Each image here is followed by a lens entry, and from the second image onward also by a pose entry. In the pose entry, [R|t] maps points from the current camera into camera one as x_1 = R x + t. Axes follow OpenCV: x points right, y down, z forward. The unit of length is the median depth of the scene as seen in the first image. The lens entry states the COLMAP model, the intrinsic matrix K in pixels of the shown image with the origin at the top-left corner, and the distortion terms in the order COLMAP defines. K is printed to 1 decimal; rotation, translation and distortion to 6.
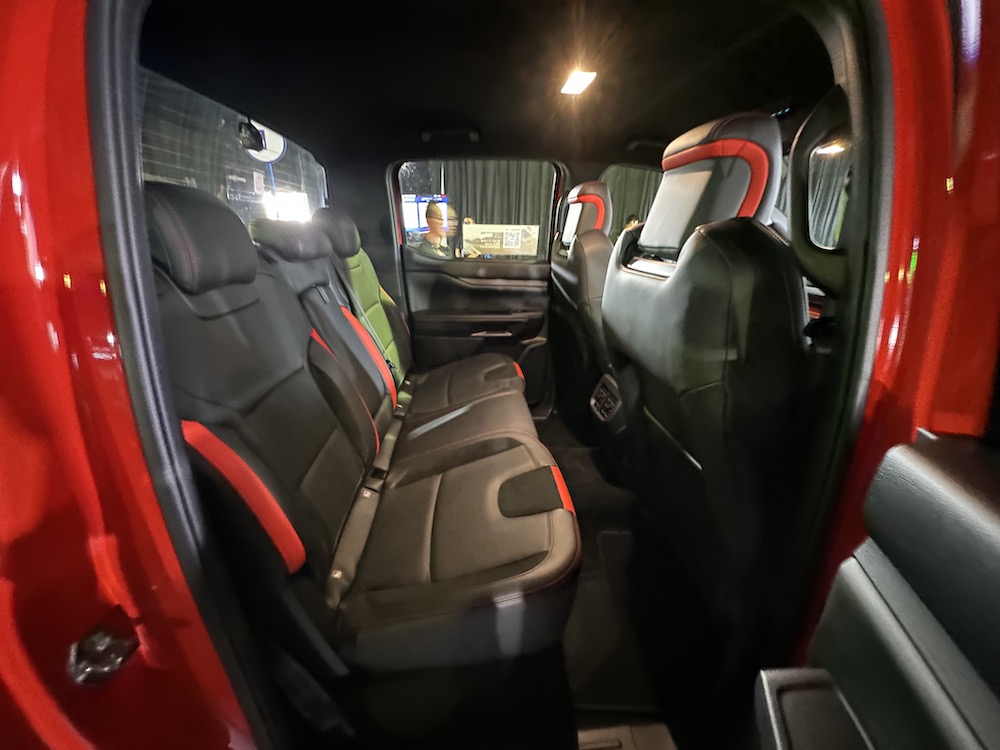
lens RADIAL K [[400.5, 0, 493.6], [0, 400.5, 378.1], [0, 0, 1]] dist [-0.002134, 0.000215]
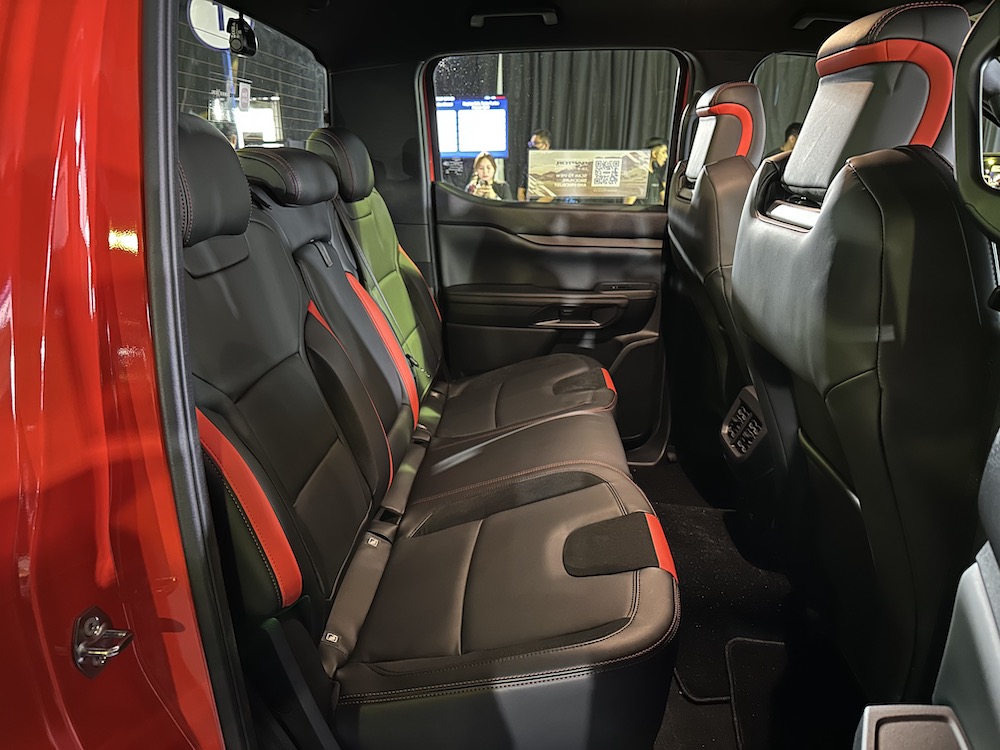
lens RADIAL K [[693.4, 0, 496.7], [0, 693.4, 381.6], [0, 0, 1]] dist [0.049149, -0.054603]
pose [[0.992765, 0.031329, -0.115914, 0.023273], [-0.035847, 0.998668, -0.037101, 0.051108], [0.114597, 0.040988, 0.992566, -0.170979]]
